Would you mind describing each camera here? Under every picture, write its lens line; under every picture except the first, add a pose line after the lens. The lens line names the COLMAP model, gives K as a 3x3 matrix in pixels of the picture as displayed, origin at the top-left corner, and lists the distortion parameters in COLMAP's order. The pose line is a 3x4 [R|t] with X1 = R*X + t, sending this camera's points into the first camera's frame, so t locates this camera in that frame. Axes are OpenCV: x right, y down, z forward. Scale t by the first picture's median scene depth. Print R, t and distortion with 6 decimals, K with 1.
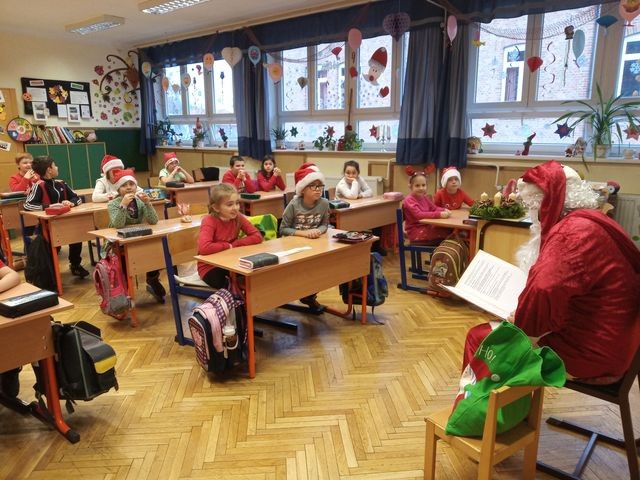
lens RADIAL K [[487.0, 0, 320.0], [0, 487.0, 240.0], [0, 0, 1]] dist [0.013230, -0.006711]
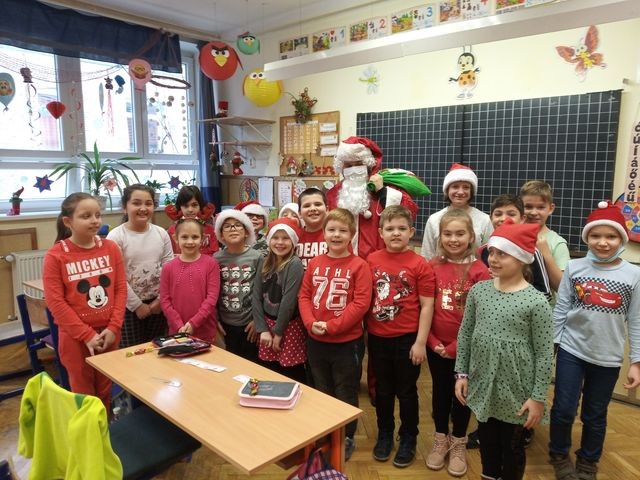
lens RADIAL K [[487.0, 0, 320.0], [0, 487.0, 240.0], [0, 0, 1]] dist [0.013230, -0.006711]
pose [[0.023177, -0.126869, 0.991649, -0.378165], [0.227165, 0.966637, 0.118359, -0.113391], [-0.973580, 0.222525, 0.051224, 0.475408]]
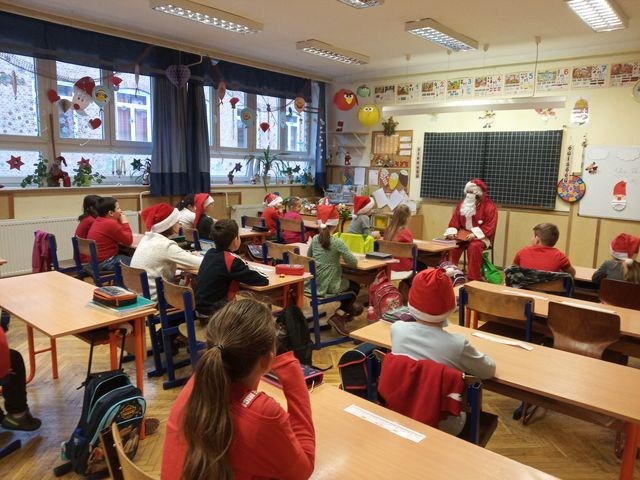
lens RADIAL K [[487.0, 0, 320.0], [0, 487.0, 240.0], [0, 0, 1]] dist [0.013230, -0.006711]
pose [[0.014562, -0.138930, 0.990195, -1.017284], [0.200743, 0.970543, 0.133220, -0.151773], [-0.979536, 0.196835, 0.042022, 0.712668]]
